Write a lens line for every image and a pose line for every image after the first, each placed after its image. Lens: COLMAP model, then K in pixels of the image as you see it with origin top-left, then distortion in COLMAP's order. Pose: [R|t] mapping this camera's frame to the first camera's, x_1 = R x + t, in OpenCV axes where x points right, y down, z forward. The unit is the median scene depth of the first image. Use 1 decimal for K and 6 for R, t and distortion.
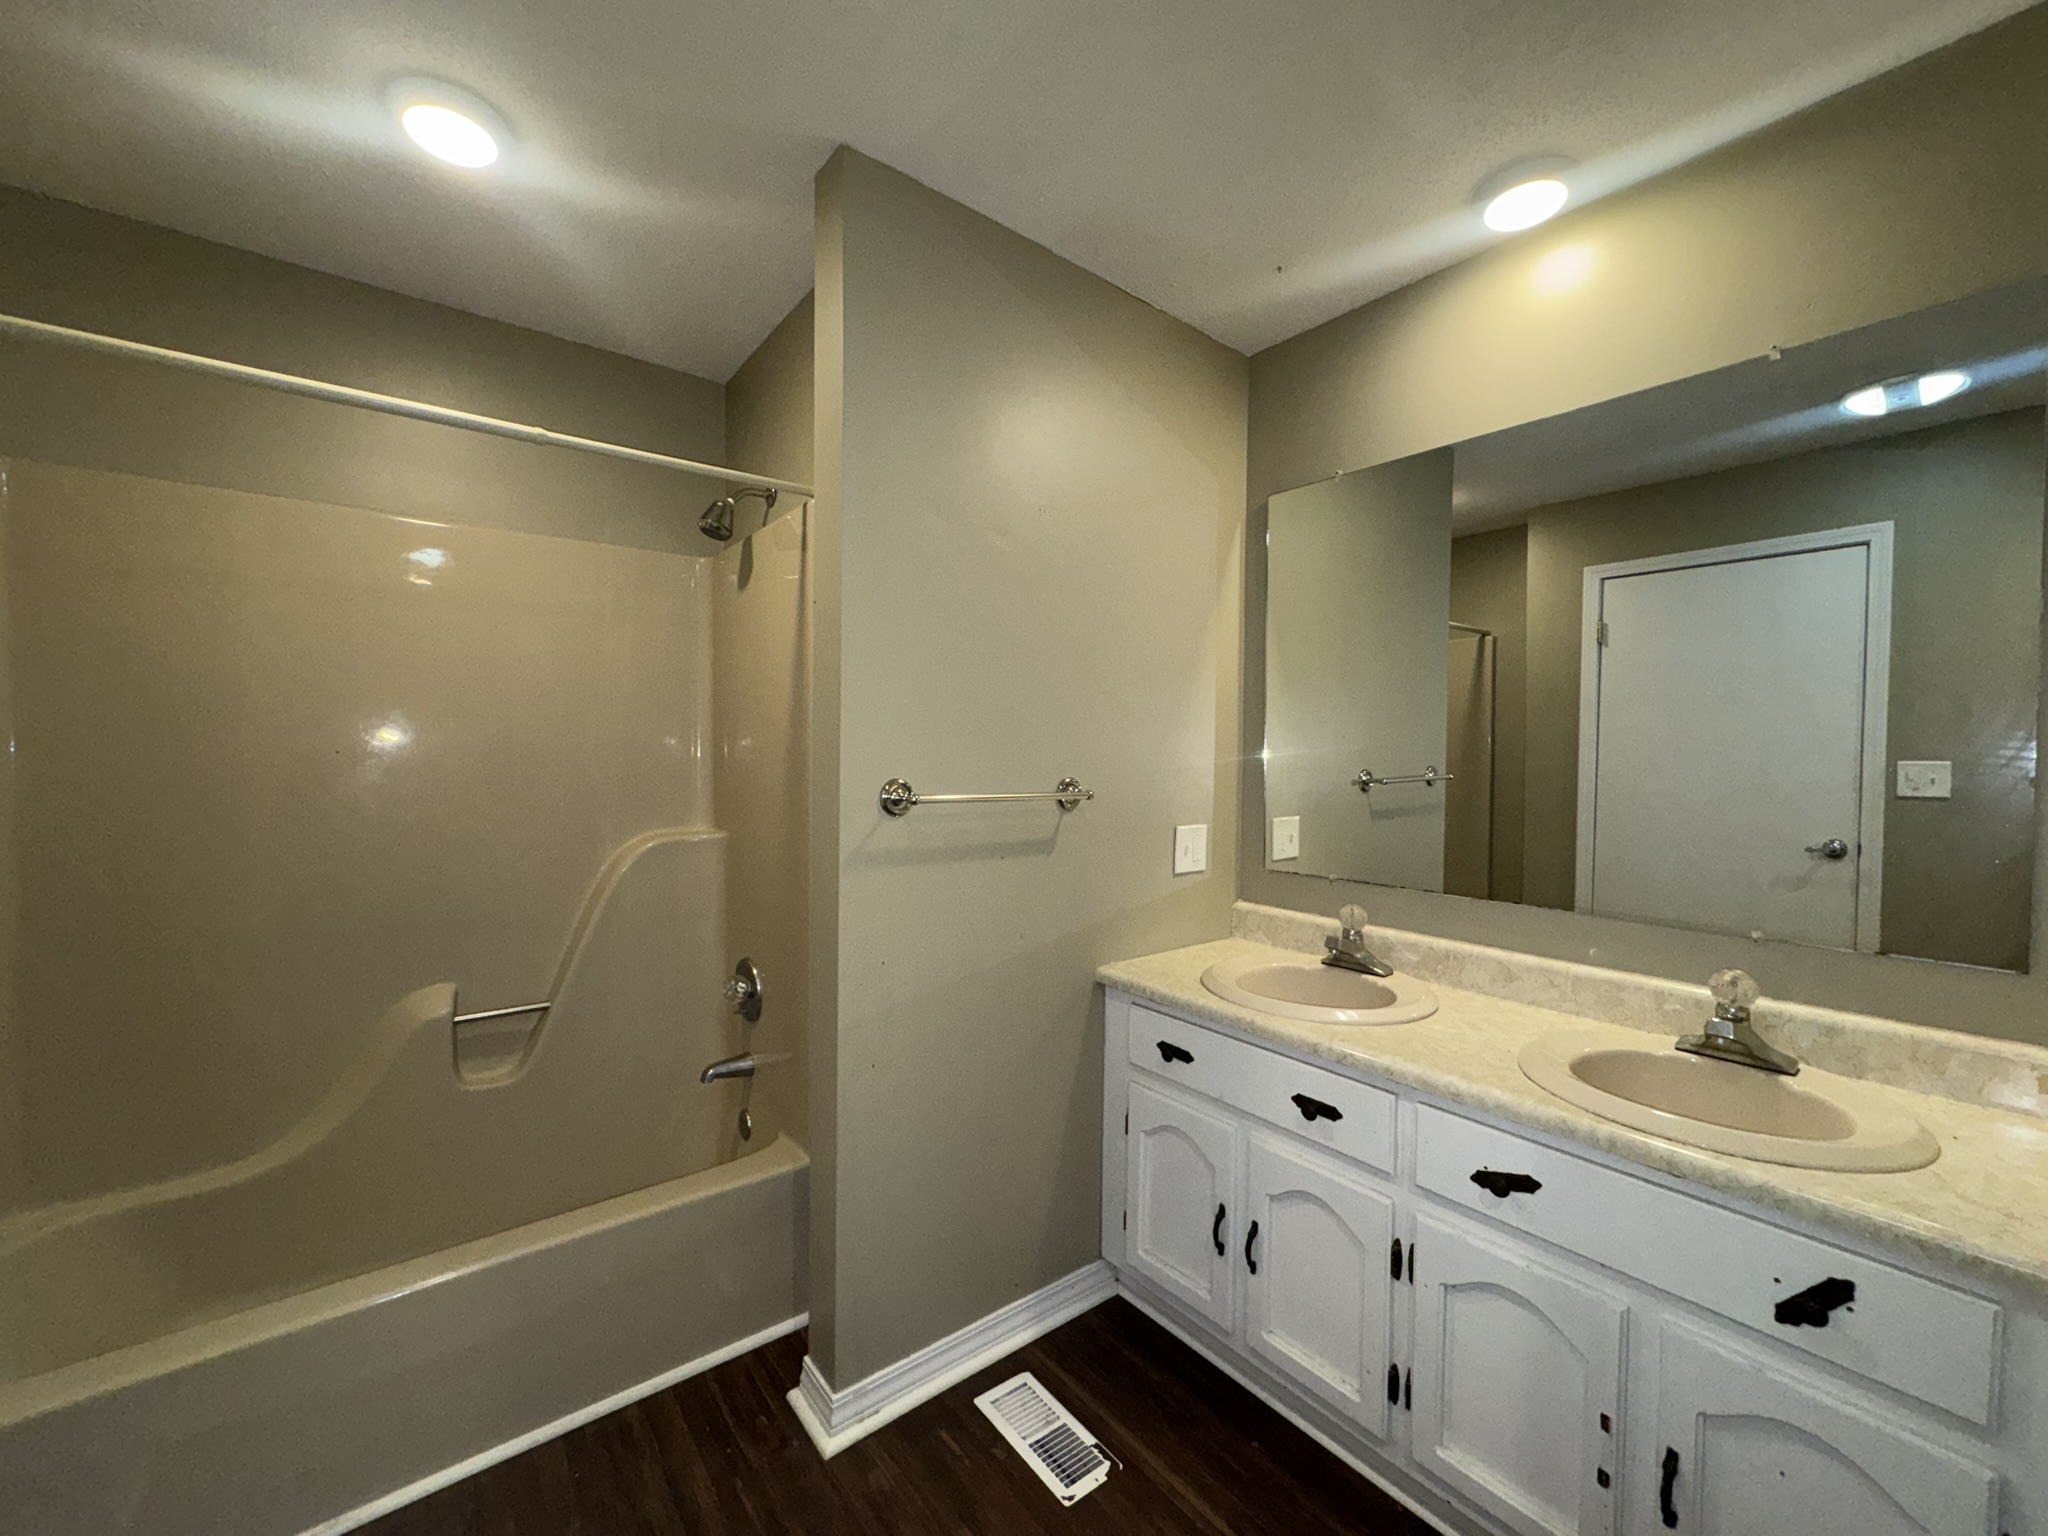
lens RADIAL K [[816.5, 0, 1026.4], [0, 816.5, 765.5], [0, 0, 1]] dist [0.001260, 0.000243]
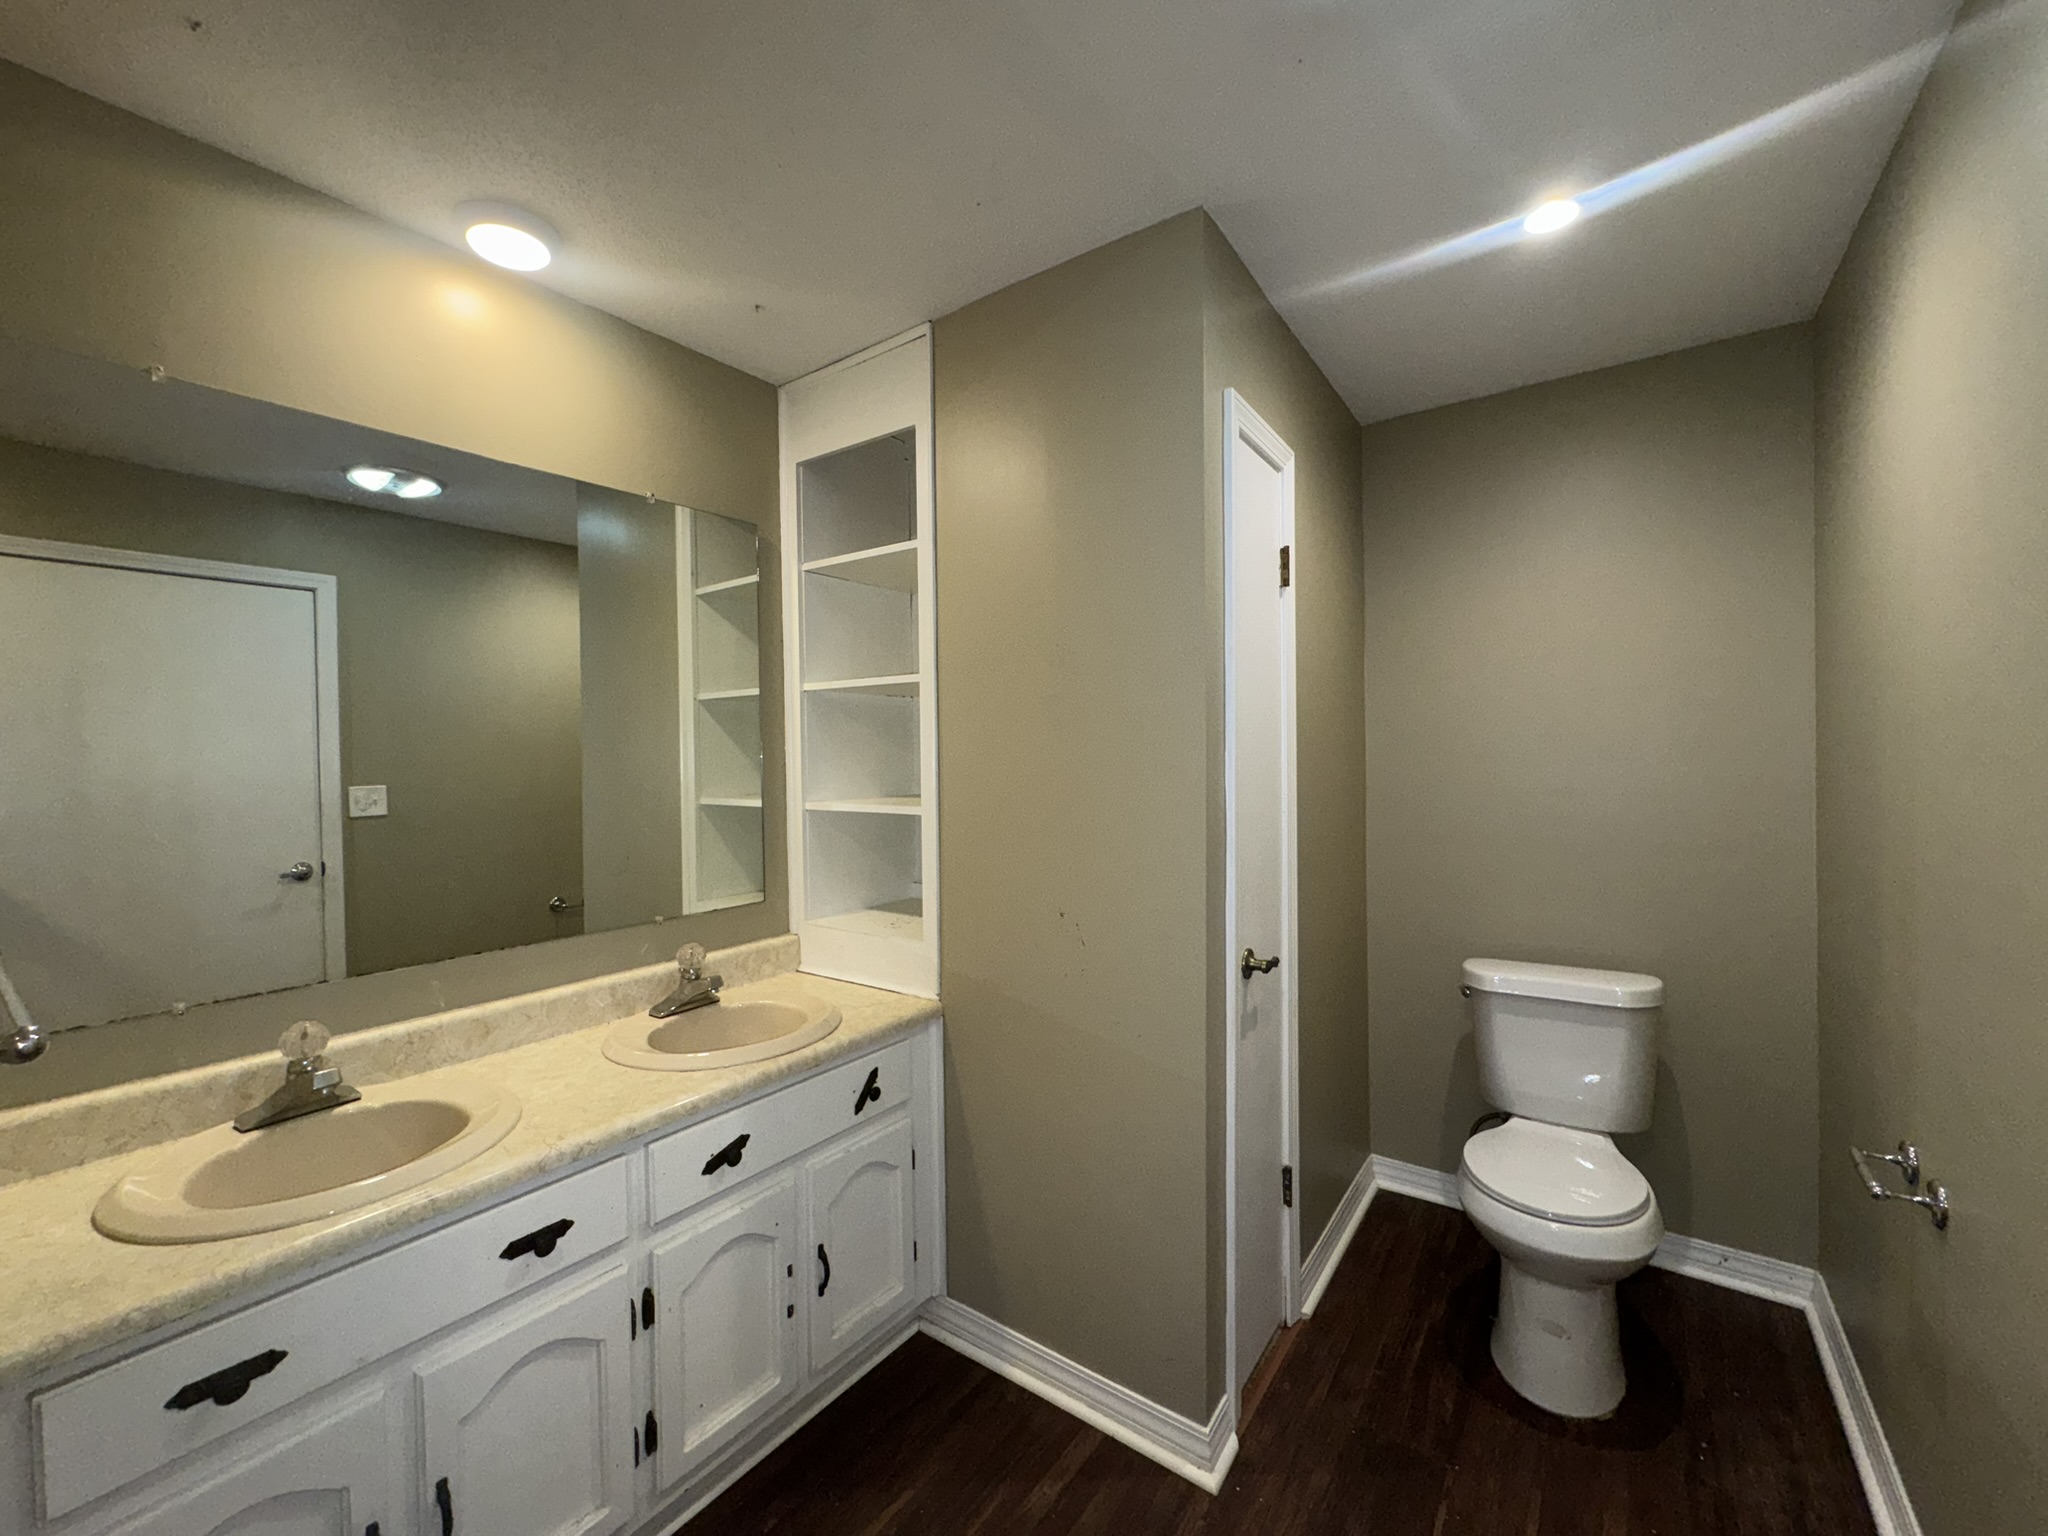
lens RADIAL K [[816.5, 0, 1026.9], [0, 816.5, 765.4], [0, 0, 1]] dist [0.001260, 0.000243]
pose [[-0.273078, -0.013104, 0.961903, -0.514087], [0.030527, 0.999286, 0.022280, -0.054862], [-0.961507, 0.035449, -0.272483, 0.669850]]
